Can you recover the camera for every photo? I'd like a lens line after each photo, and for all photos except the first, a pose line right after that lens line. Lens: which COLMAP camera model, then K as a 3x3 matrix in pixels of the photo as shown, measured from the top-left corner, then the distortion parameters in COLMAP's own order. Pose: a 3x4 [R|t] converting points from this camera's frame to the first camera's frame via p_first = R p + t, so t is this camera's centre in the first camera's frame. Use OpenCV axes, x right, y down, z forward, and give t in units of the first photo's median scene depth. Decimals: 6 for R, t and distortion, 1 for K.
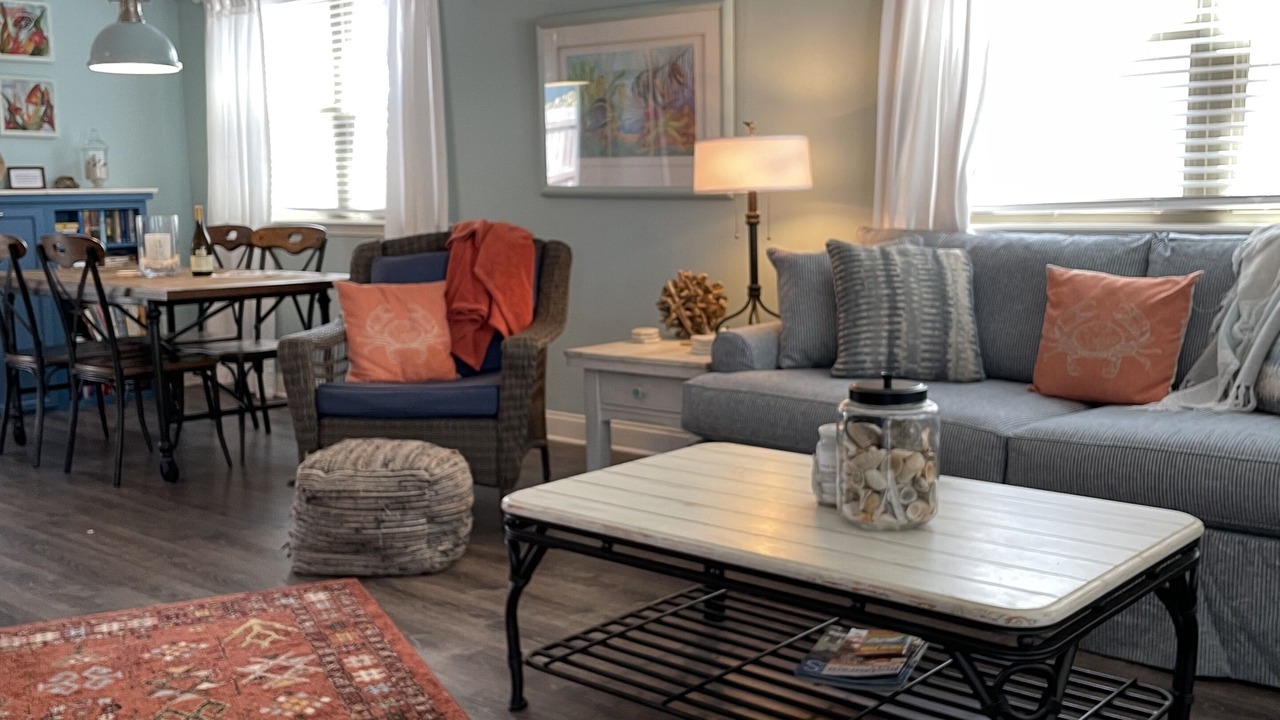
lens RADIAL K [[1298.1, 0, 640.0], [0, 1298.1, 360.0], [0, 0, 1]] dist [0.121658, -0.187539]
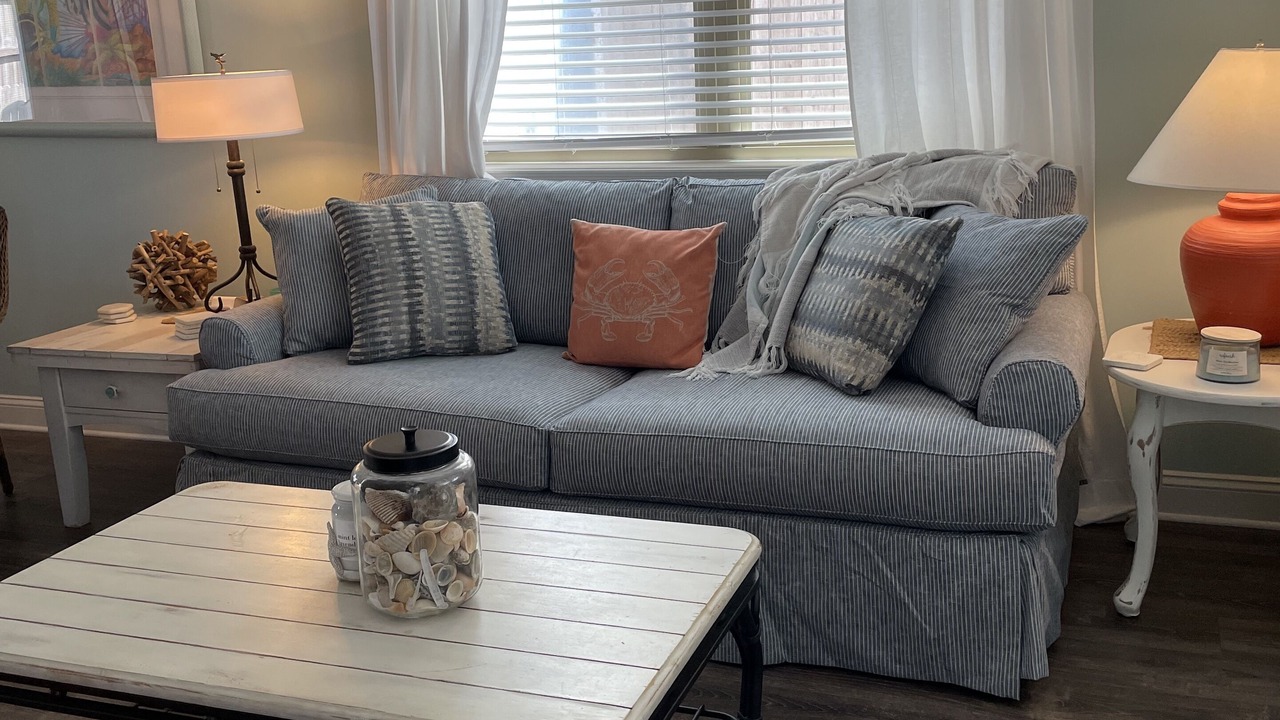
lens RADIAL K [[1298.1, 0, 640.0], [0, 1298.1, 360.0], [0, 0, 1]] dist [0.121658, -0.187539]
pose [[0.933734, -0.107974, 0.341296, 0.032289], [0.074990, 0.991270, 0.108440, -0.068724], [-0.350025, -0.075661, 0.933680, 0.120666]]
